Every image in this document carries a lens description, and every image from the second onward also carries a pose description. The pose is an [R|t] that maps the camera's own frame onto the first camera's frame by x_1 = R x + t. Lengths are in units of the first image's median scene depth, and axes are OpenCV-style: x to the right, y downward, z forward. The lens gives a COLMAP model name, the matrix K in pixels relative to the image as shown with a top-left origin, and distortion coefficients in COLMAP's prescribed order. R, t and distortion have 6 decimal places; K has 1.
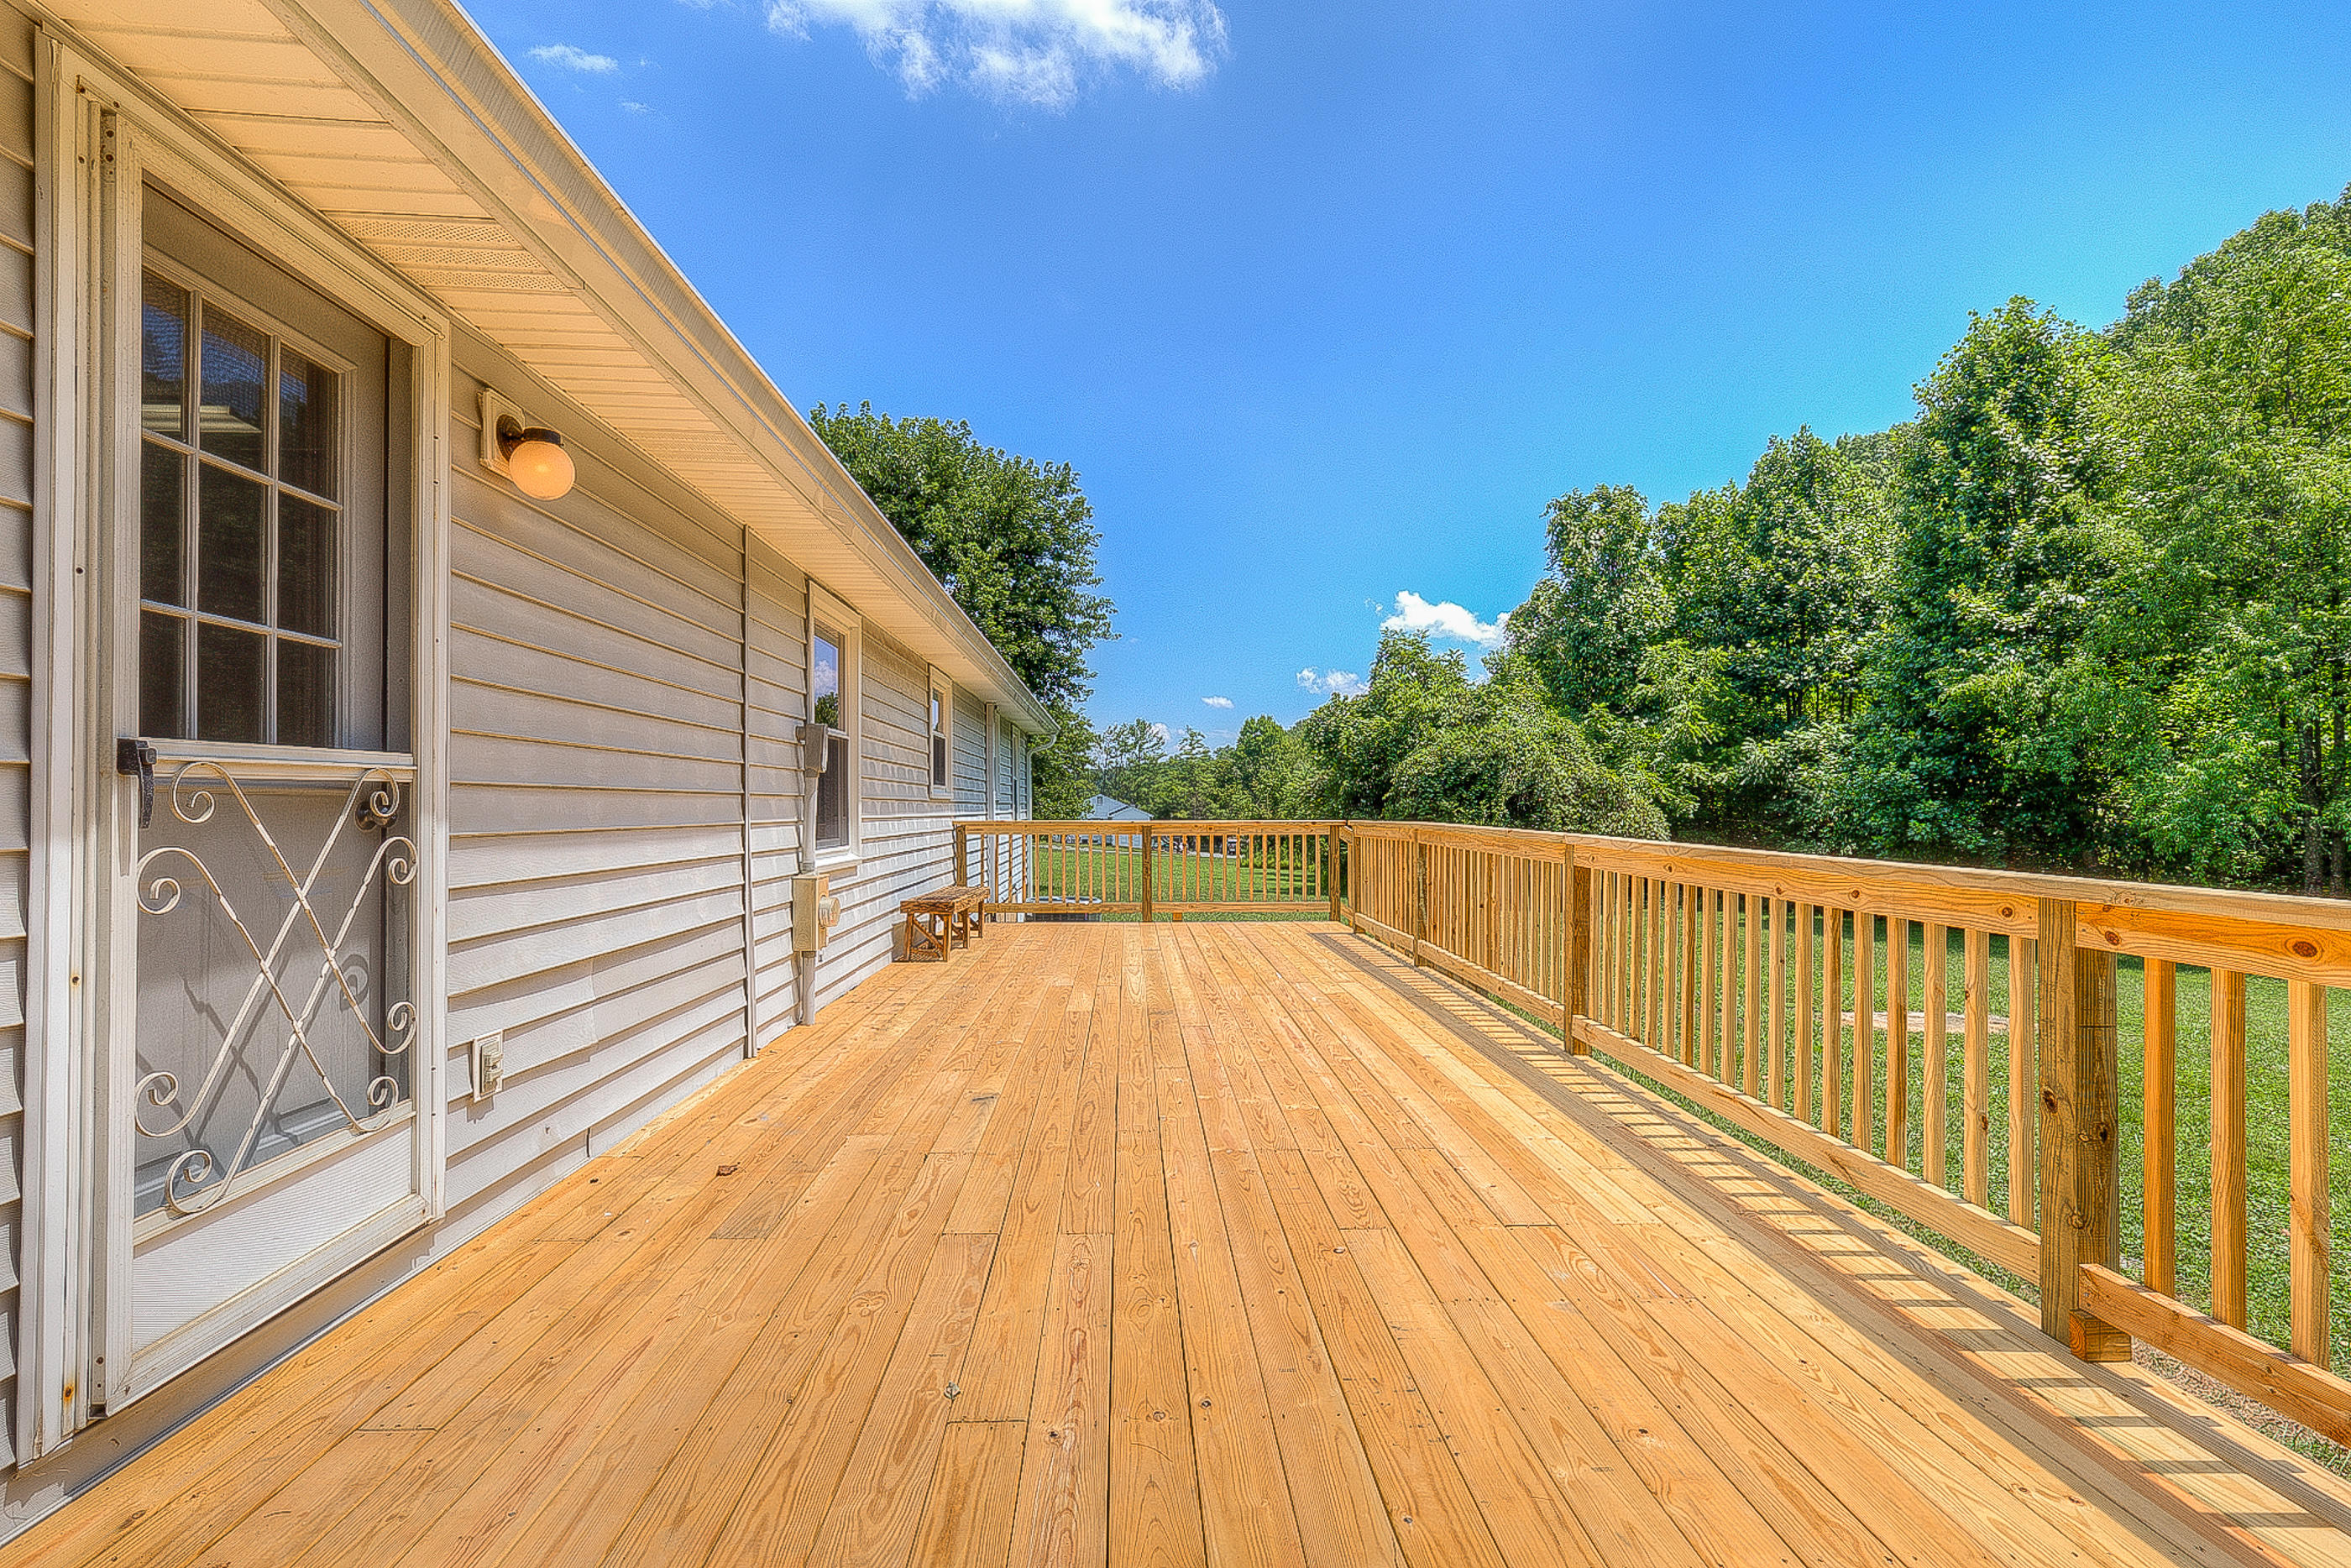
lens RADIAL K [[1063.6, 0, 1174.6], [0, 1063.6, 794.0], [0, 0, 1]] dist [-0.007876, 0.004924]
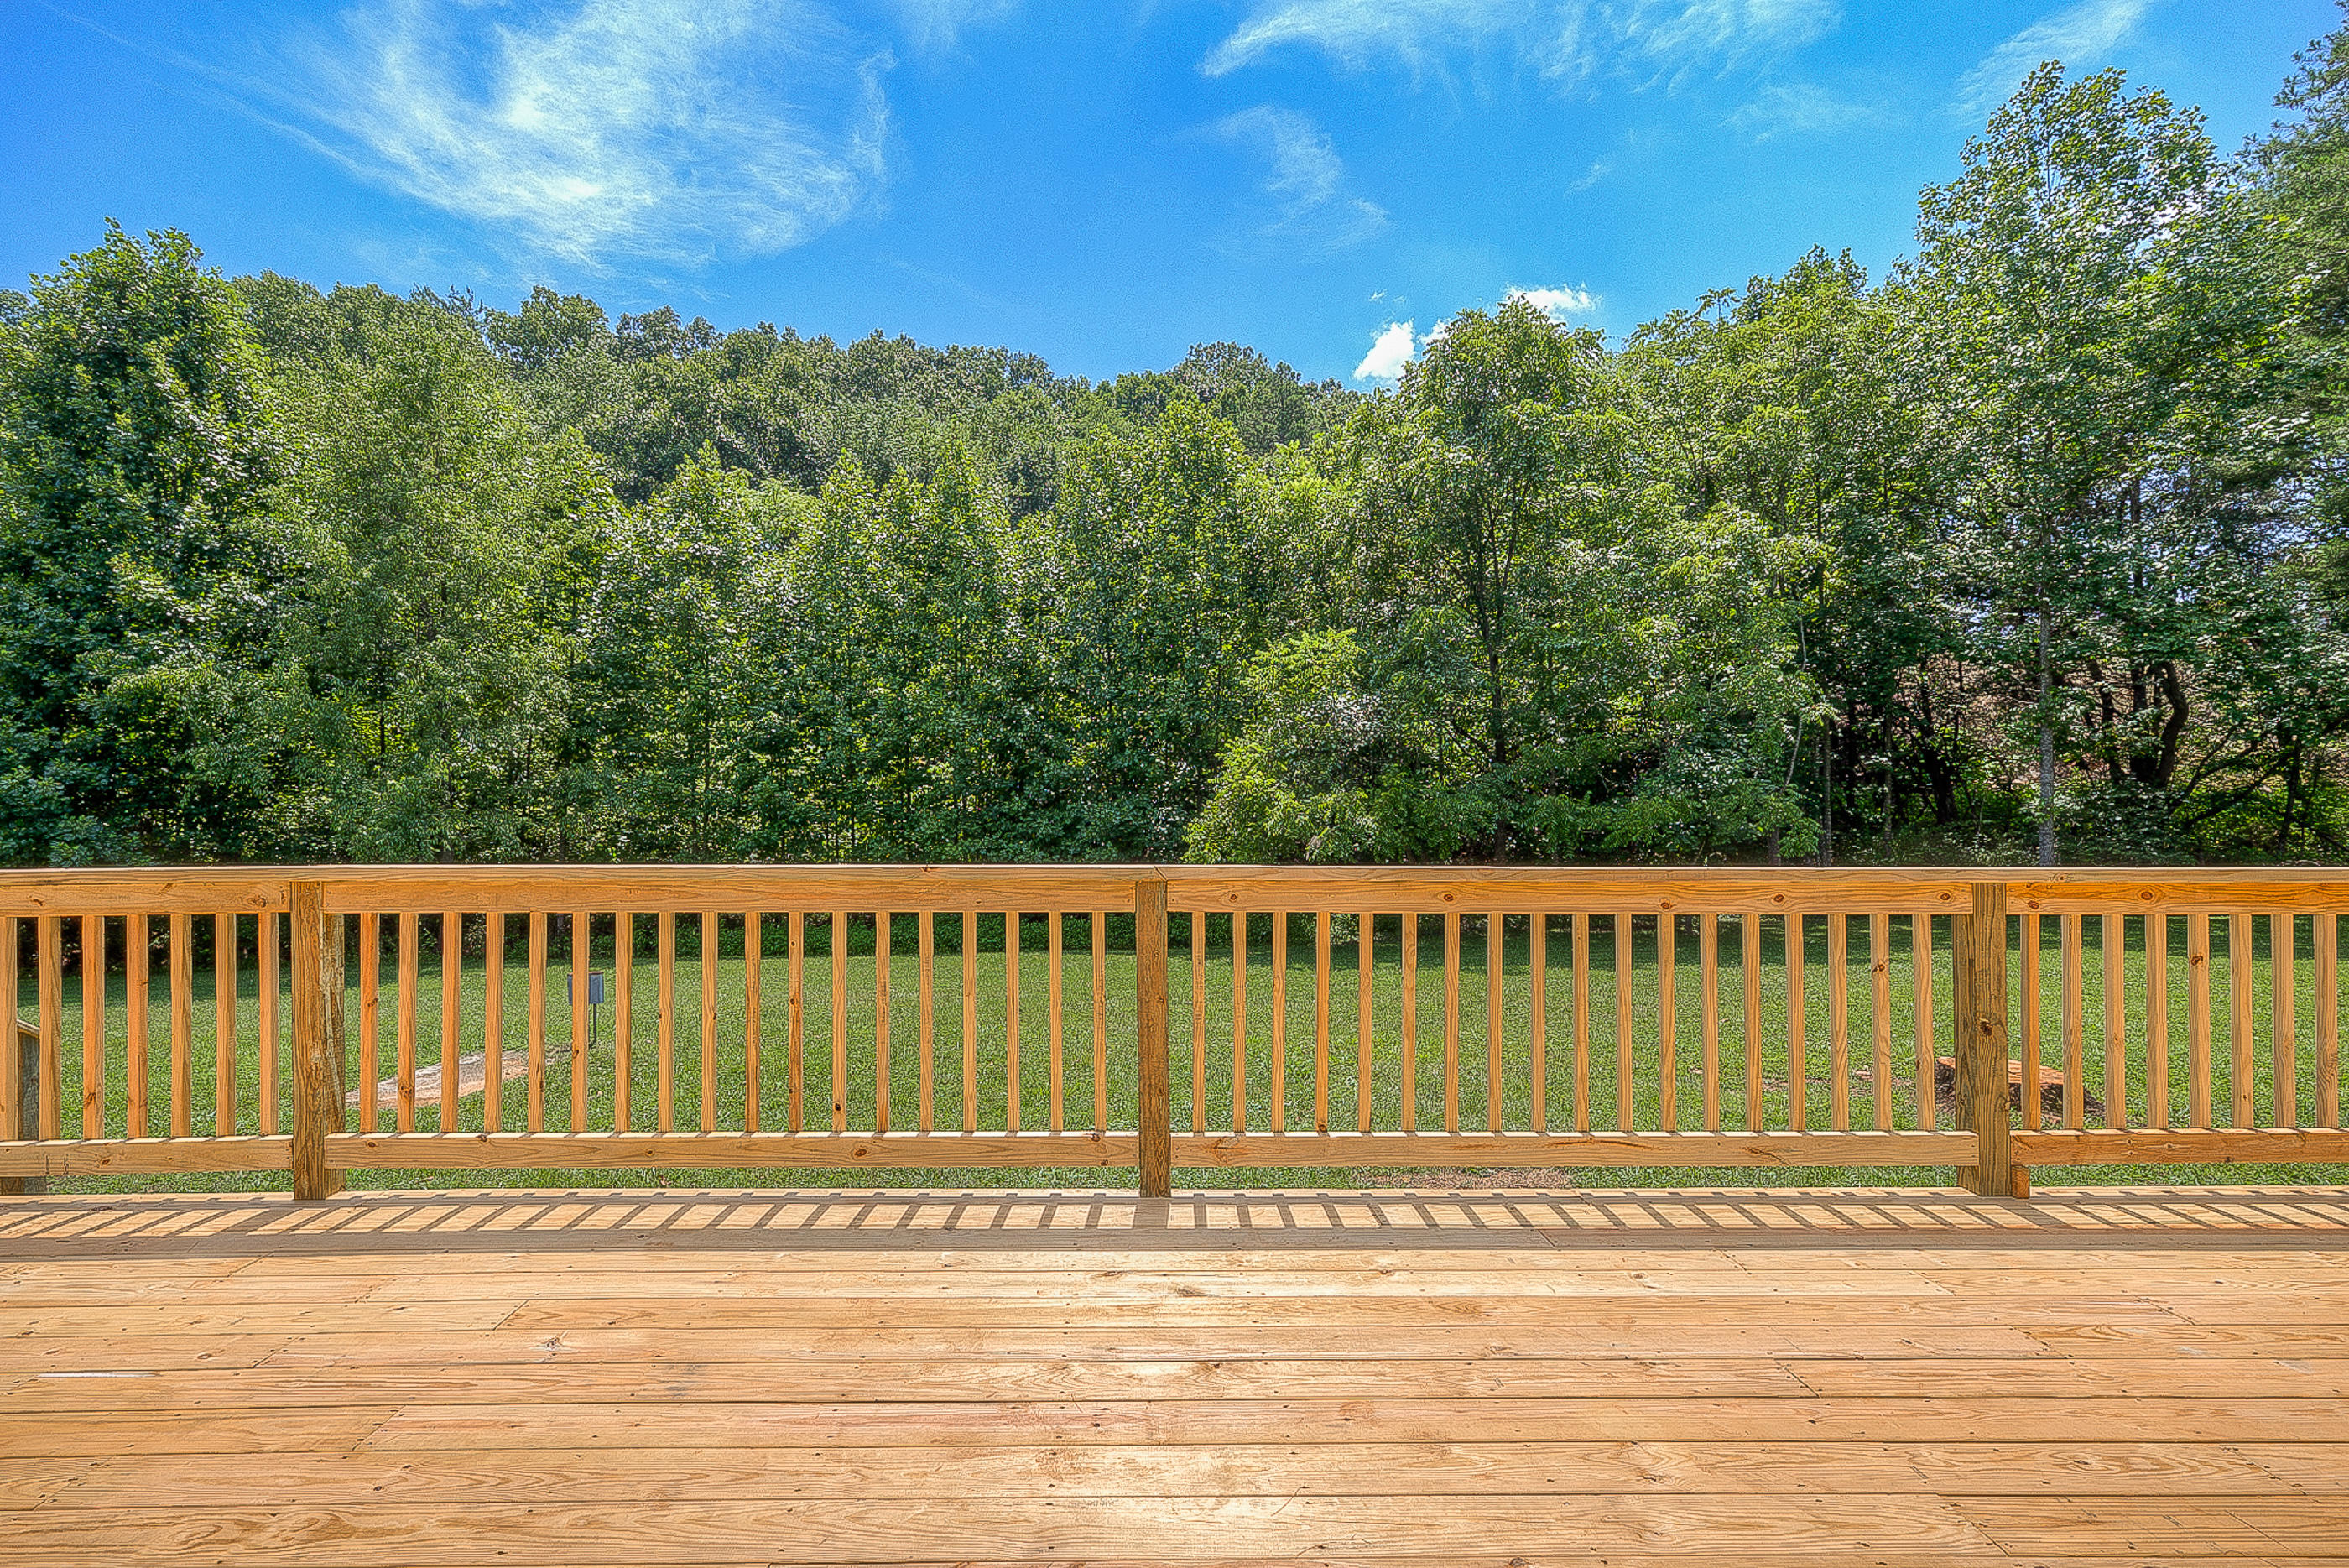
lens RADIAL K [[1062.9, 0, 1165.1], [0, 1062.9, 805.7], [0, 0, 1]] dist [-0.007876, 0.004924]
pose [[0.032974, 0.007470, 0.999428, -0.051920], [-0.003757, 0.999966, -0.007350, 0.000865], [-0.999449, -0.003513, 0.033001, 0.173119]]
